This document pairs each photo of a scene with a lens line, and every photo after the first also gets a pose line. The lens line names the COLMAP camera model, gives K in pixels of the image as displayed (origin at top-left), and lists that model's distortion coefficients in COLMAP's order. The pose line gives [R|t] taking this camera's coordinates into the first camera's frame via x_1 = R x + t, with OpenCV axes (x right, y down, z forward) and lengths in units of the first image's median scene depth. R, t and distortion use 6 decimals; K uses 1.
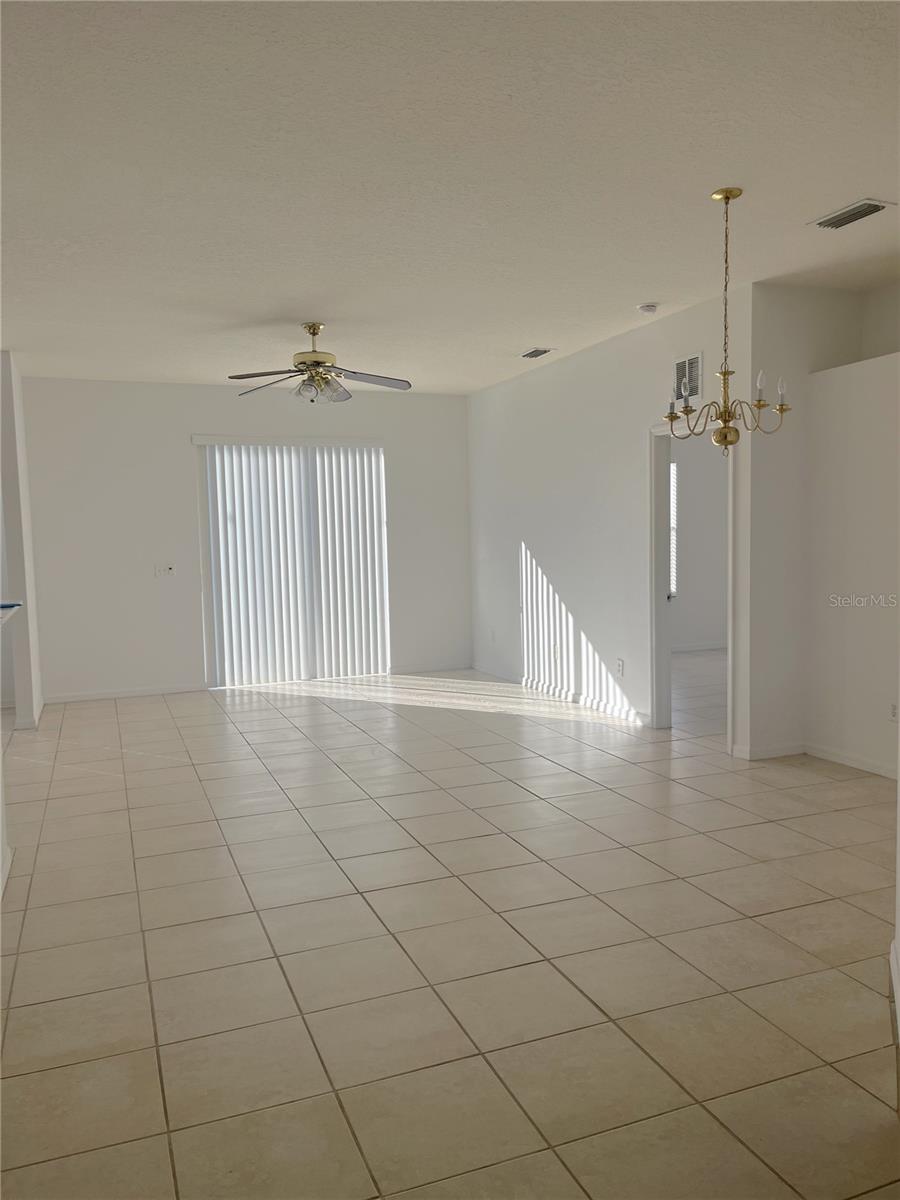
lens RADIAL K [[893.0, 0, 455.5], [0, 893.0, 605.2], [0, 0, 1]] dist [0.039197, -0.002700]
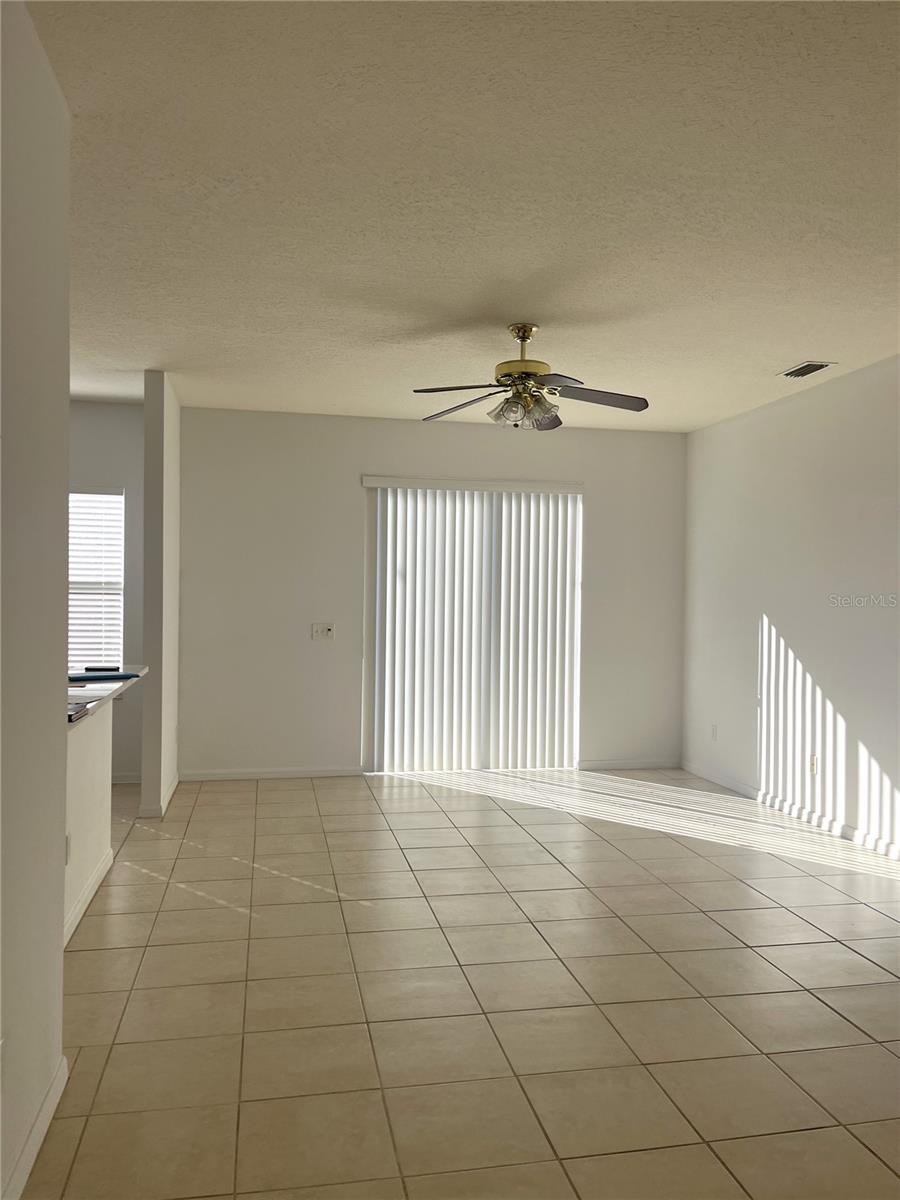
lens RADIAL K [[904.8, 0, 451.1], [0, 904.8, 595.2], [0, 0, 1]] dist [0.086315, -0.110231]
pose [[0.983431, 0.035817, -0.177708, -0.054722], [-0.049588, 0.996049, -0.073666, -0.017219], [0.174367, 0.081257, 0.981322, 0.182496]]
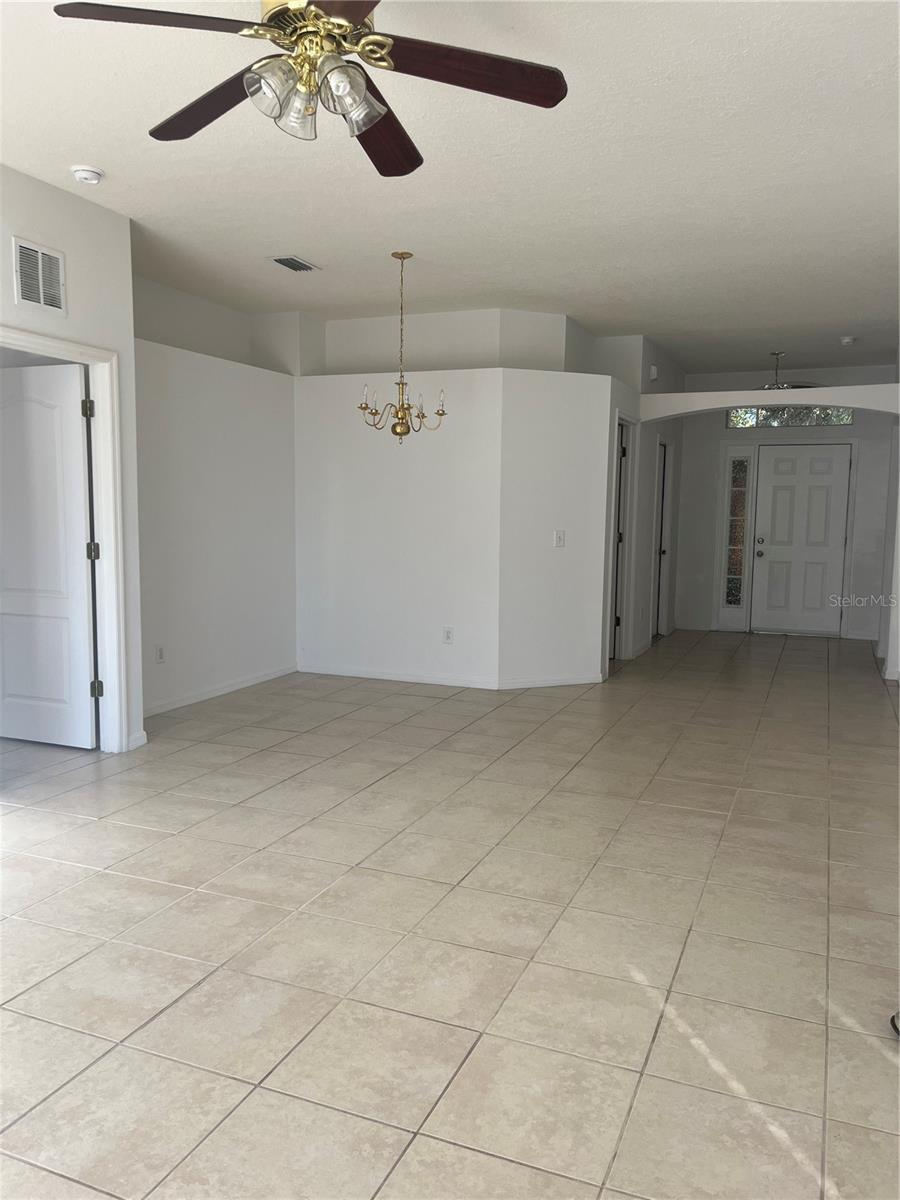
lens RADIAL K [[904.8, 0, 451.1], [0, 904.8, 595.2], [0, 0, 1]] dist [0.086315, -0.110231]
pose [[-0.724613, -0.061893, 0.686371, -0.375361], [0.059678, 0.986582, 0.151967, -0.070553], [-0.686567, 0.151078, -0.711197, 1.002260]]
